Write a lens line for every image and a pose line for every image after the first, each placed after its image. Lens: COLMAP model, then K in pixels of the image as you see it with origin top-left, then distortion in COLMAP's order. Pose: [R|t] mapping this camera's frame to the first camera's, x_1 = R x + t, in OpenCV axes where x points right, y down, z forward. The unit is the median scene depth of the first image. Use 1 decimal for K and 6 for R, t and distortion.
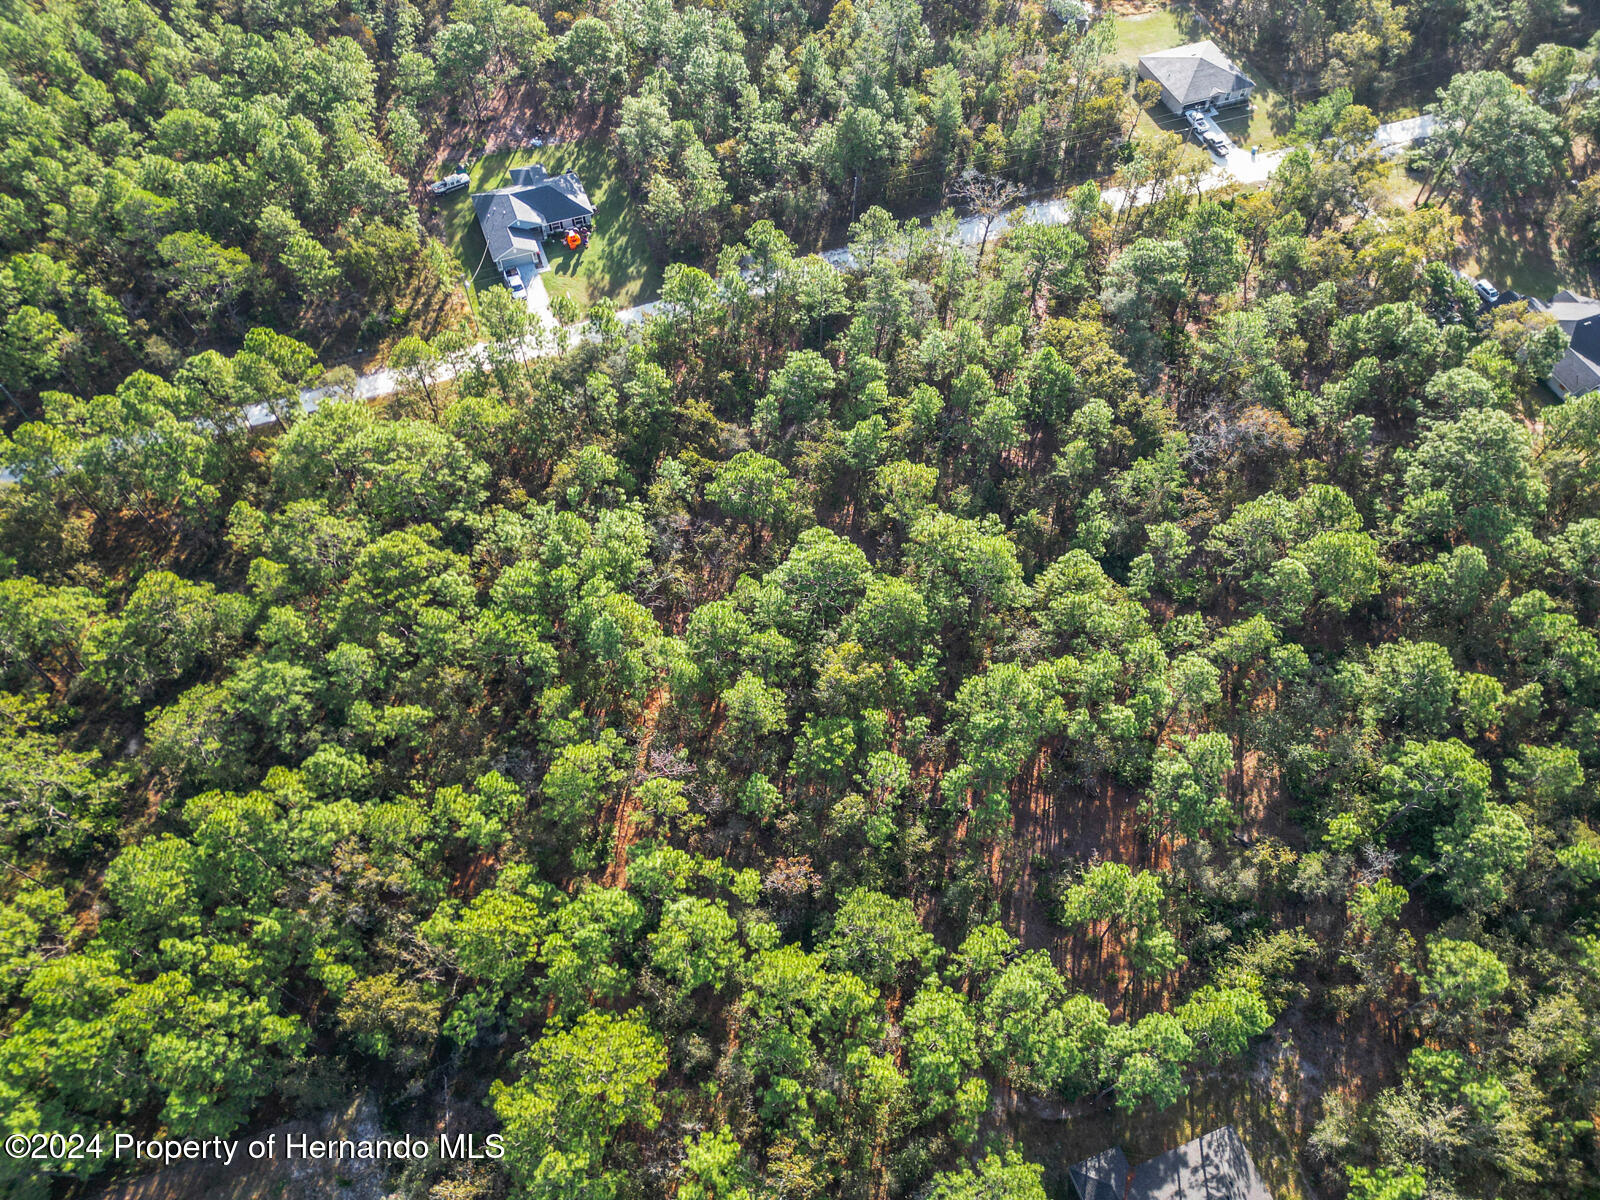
lens RADIAL K [[1111.7, 0, 790.5], [0, 1111.7, 603.3], [0, 0, 1]] dist [0.074649, -0.068960]
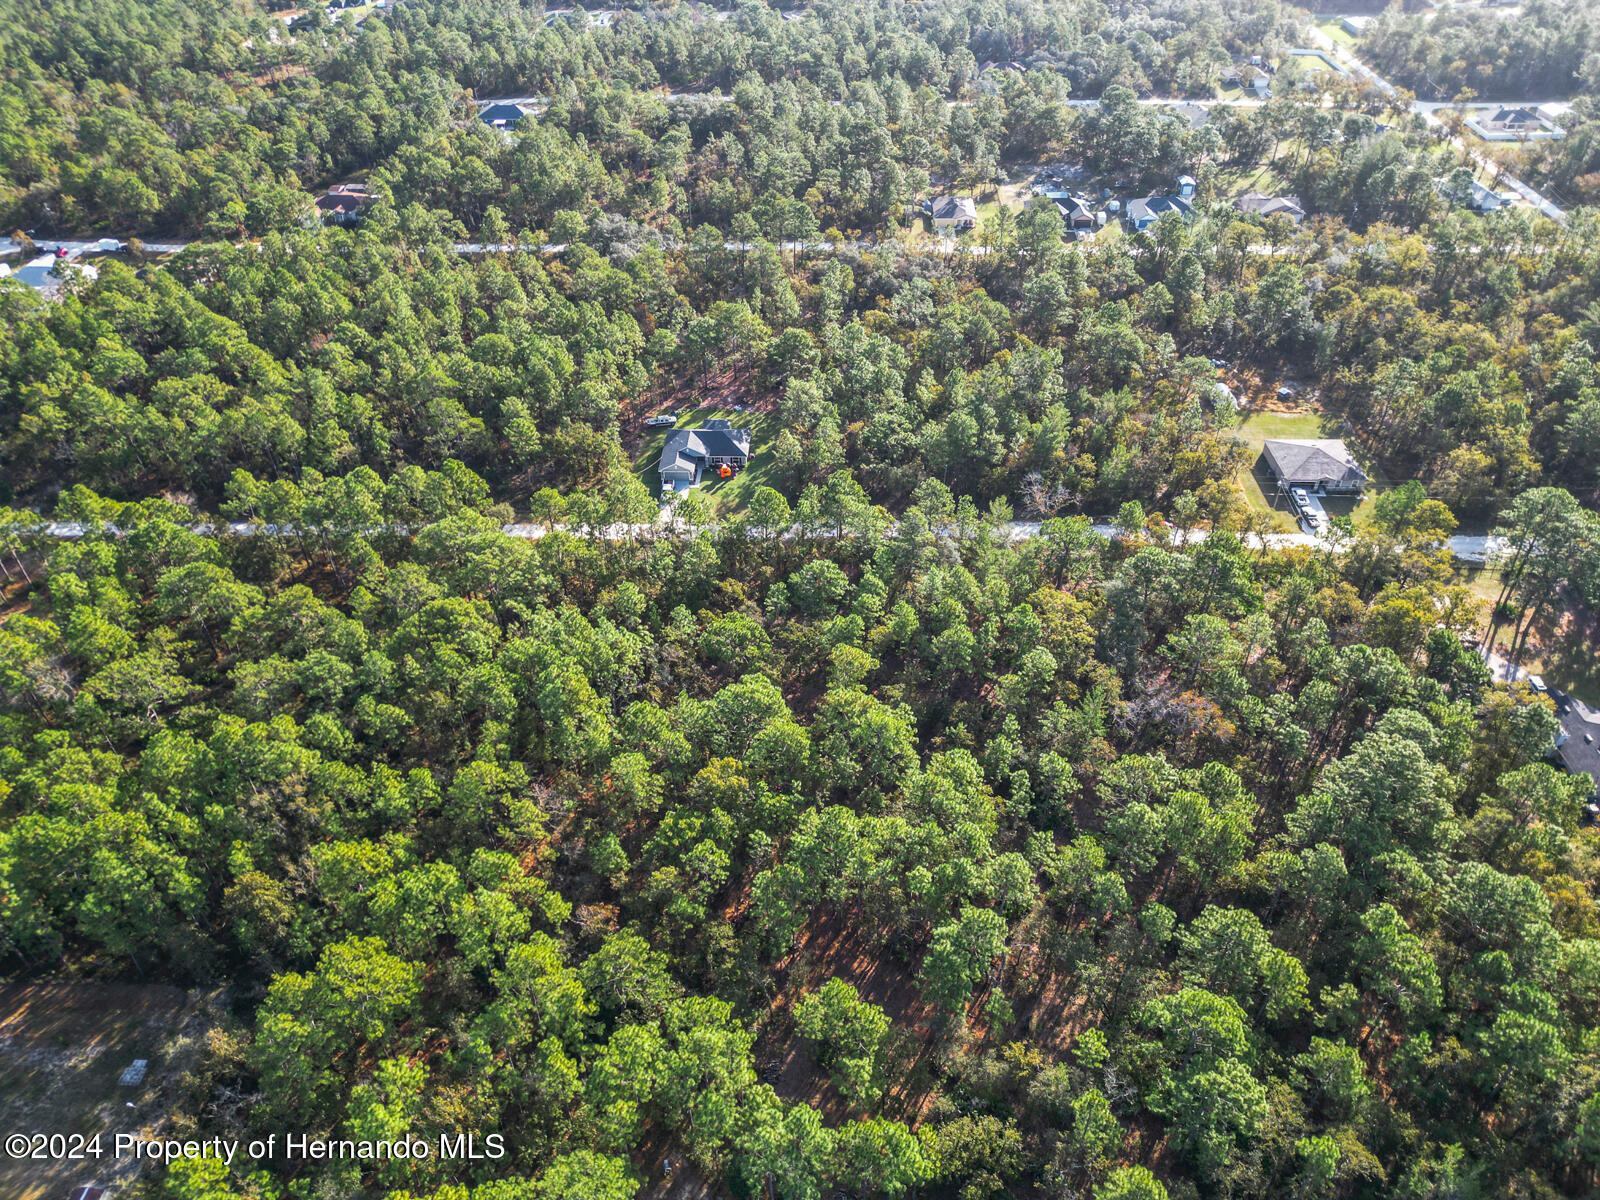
lens RADIAL K [[1111.7, 0, 790.5], [0, 1111.7, 603.3], [0, 0, 1]] dist [0.074649, -0.068960]
pose [[0.923038, 0.223661, -0.313012, 0.378791], [-0.311307, 0.912280, -0.266146, 0.154607], [0.226028, 0.343106, 0.911696, -0.094497]]
